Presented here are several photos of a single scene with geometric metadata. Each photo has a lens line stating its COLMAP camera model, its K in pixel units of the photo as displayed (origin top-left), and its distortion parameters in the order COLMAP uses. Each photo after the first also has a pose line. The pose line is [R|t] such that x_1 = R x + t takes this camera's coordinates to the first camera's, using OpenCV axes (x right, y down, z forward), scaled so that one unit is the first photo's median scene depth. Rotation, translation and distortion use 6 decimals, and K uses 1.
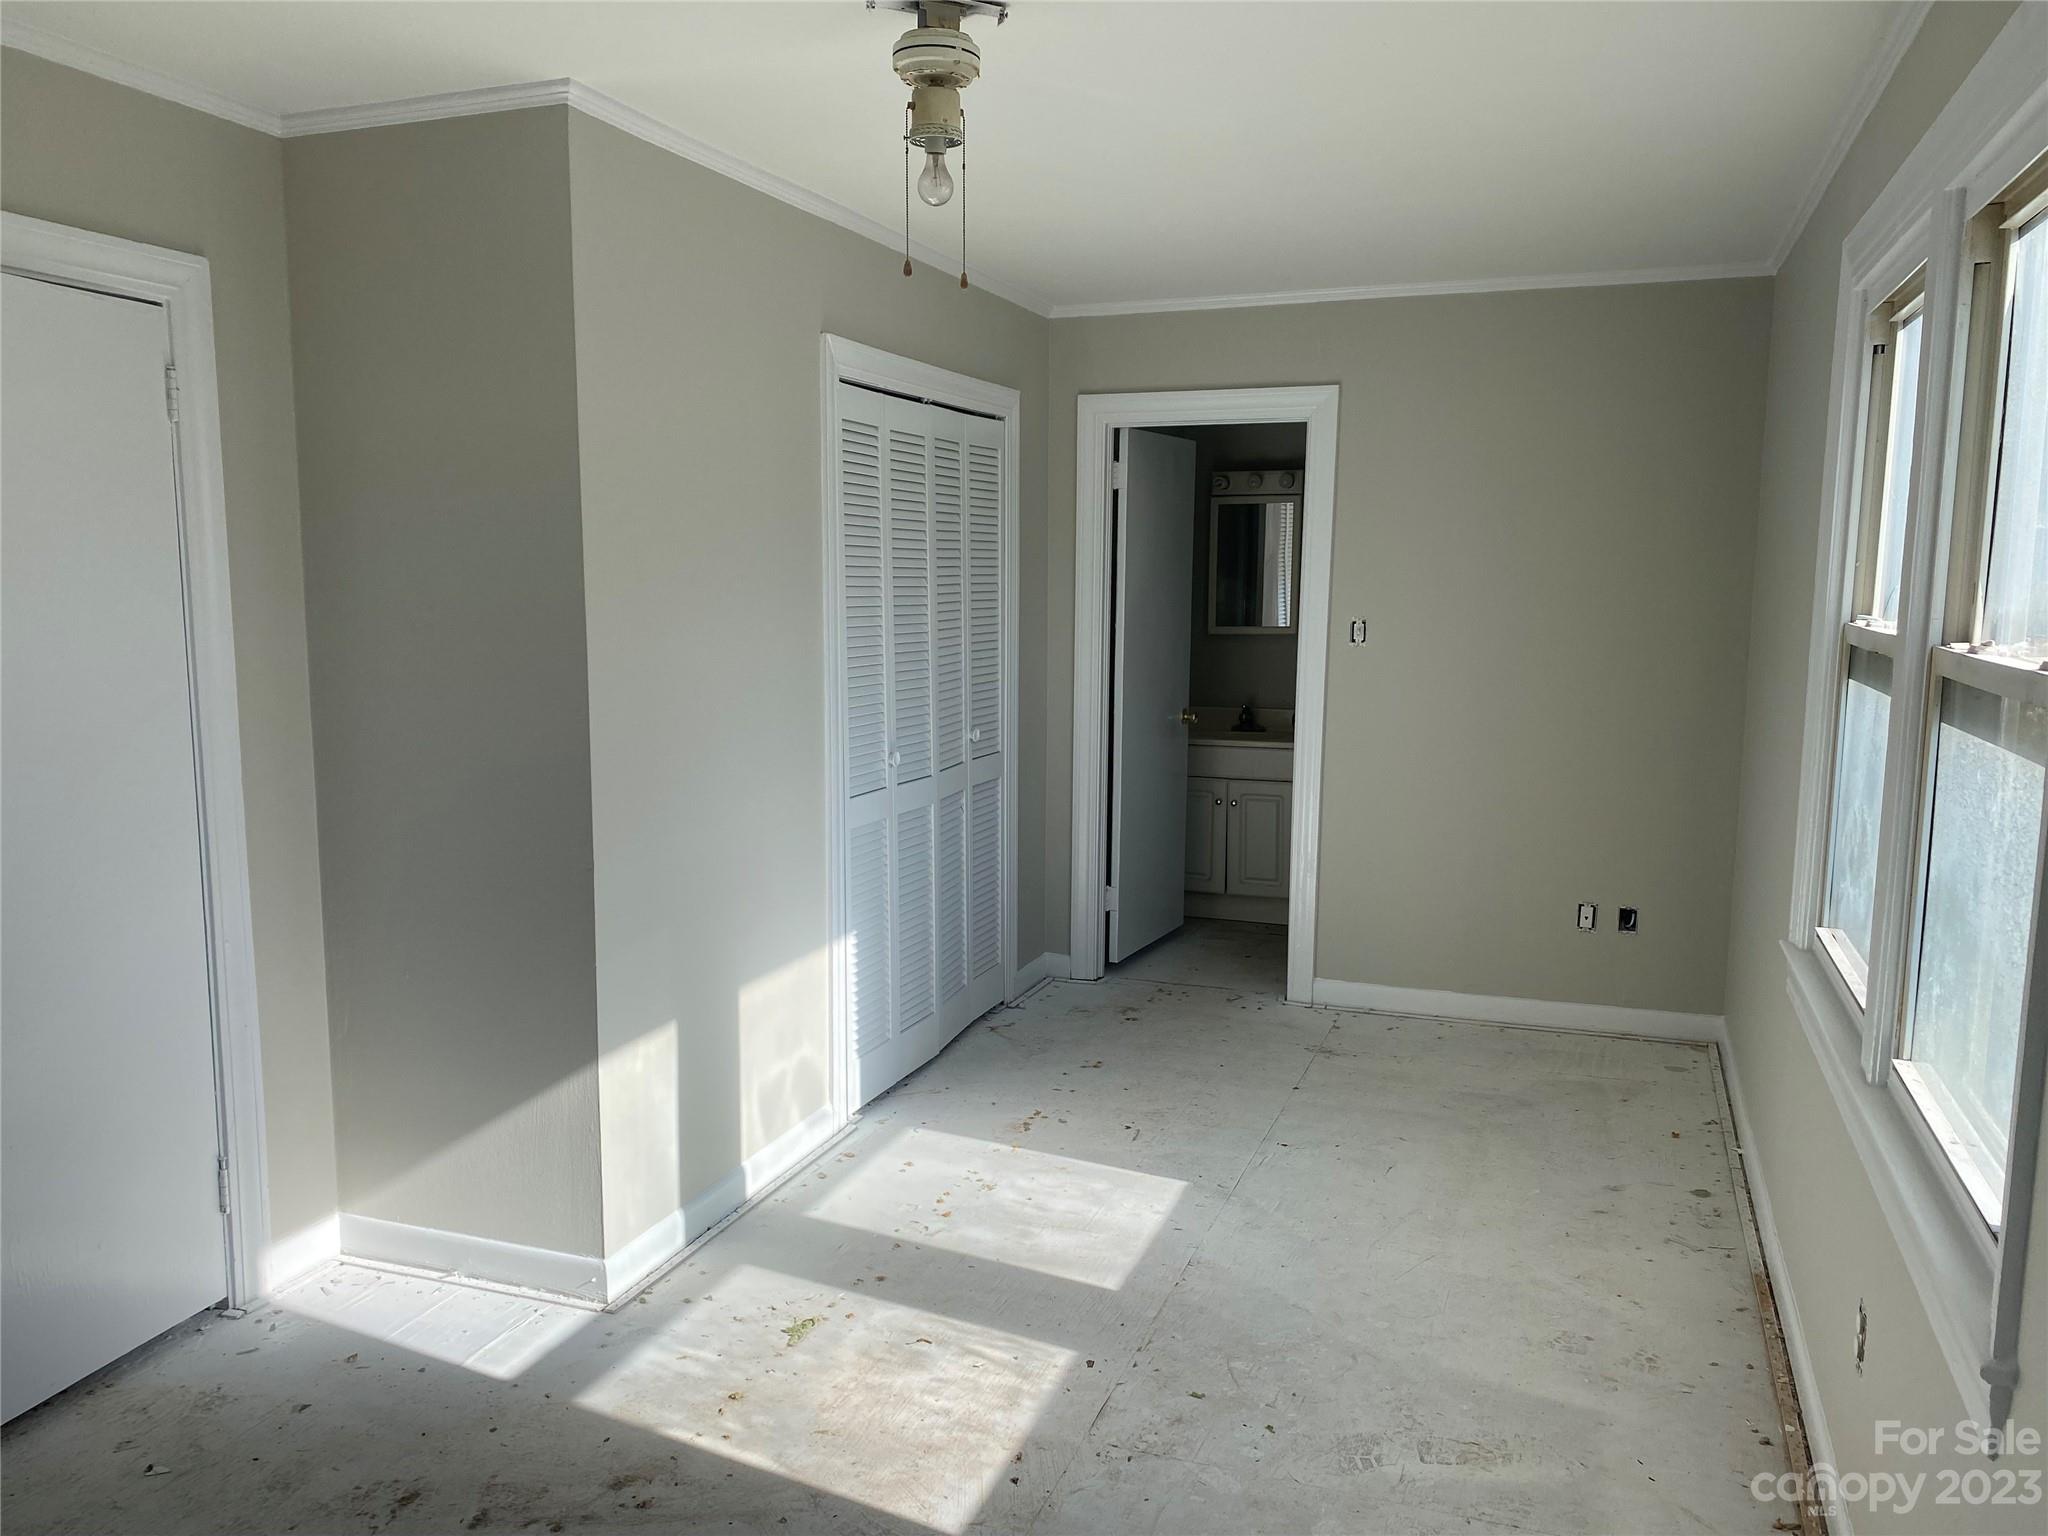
lens RADIAL K [[1543.1, 0, 1025.6], [0, 1543.1, 771.9], [0, 0, 1]] dist [-0.008135, -0.002358]
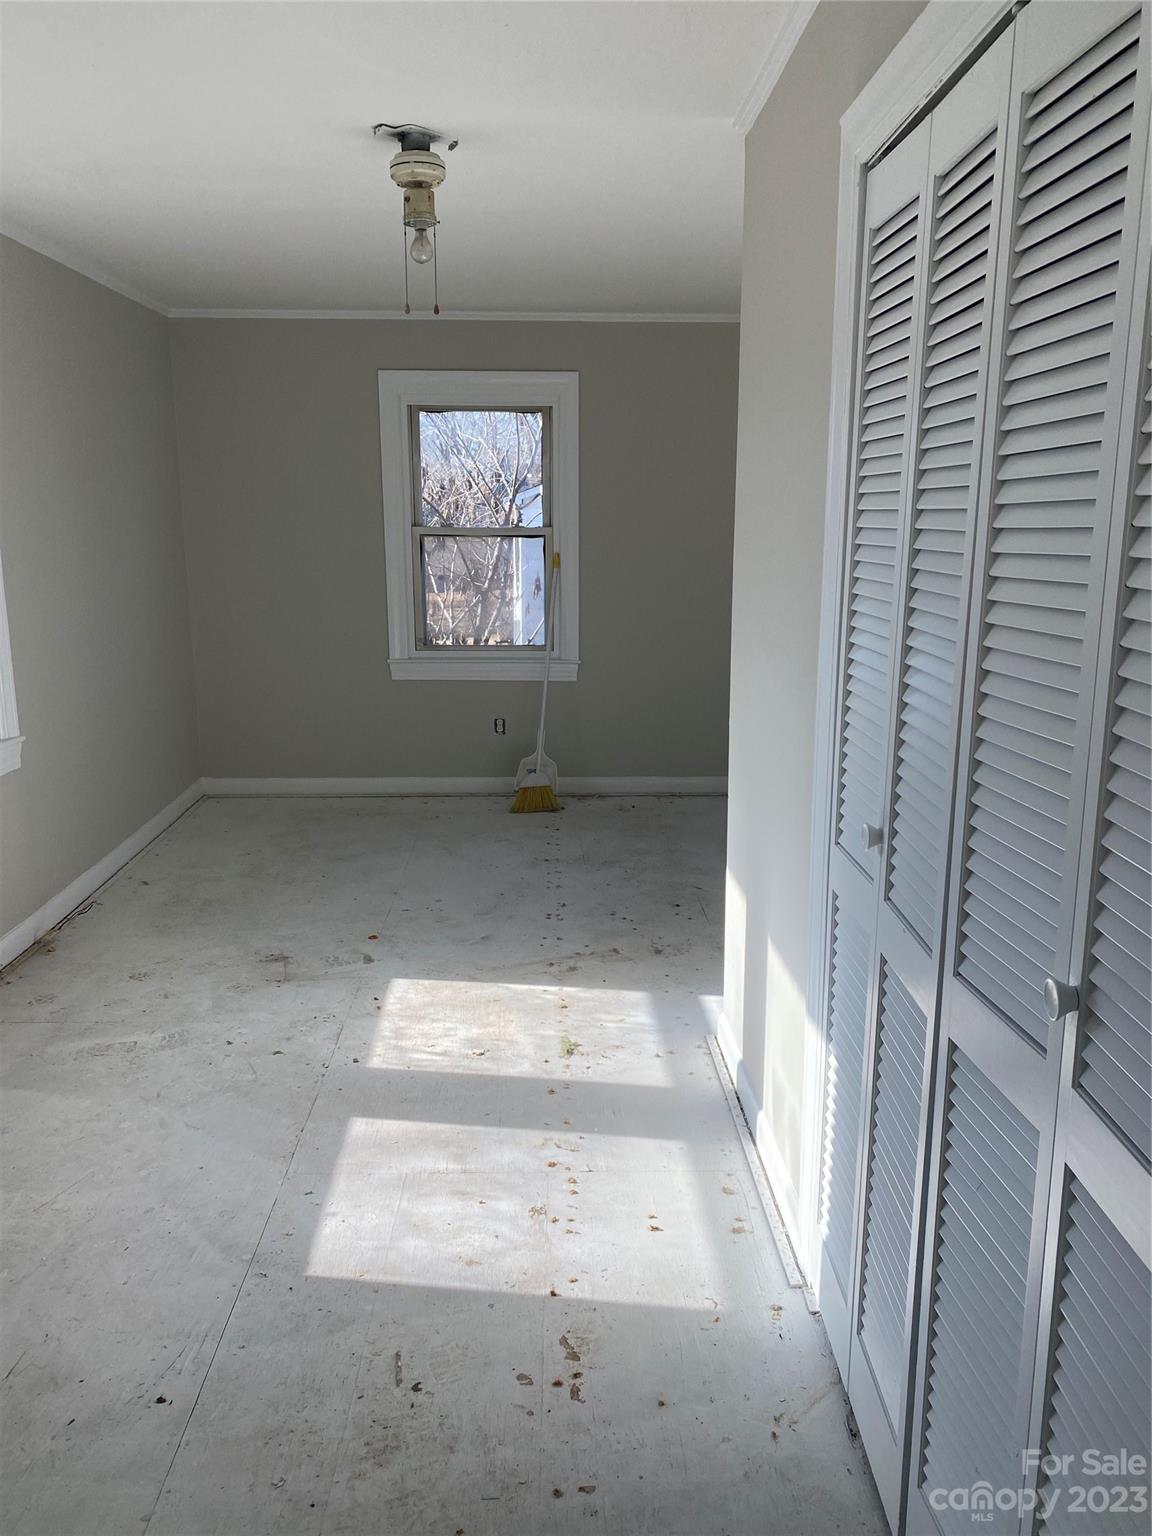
lens RADIAL K [[1157.3, 0, 576.5], [0, 1157.3, 768.1], [0, 0, 1]] dist [-0.008135, -0.002358]
pose [[-0.925623, 0.074346, -0.371073, 0.226982], [-0.056437, 0.942433, 0.329599, -0.232949], [0.374216, 0.326027, -0.868141, 1.895484]]
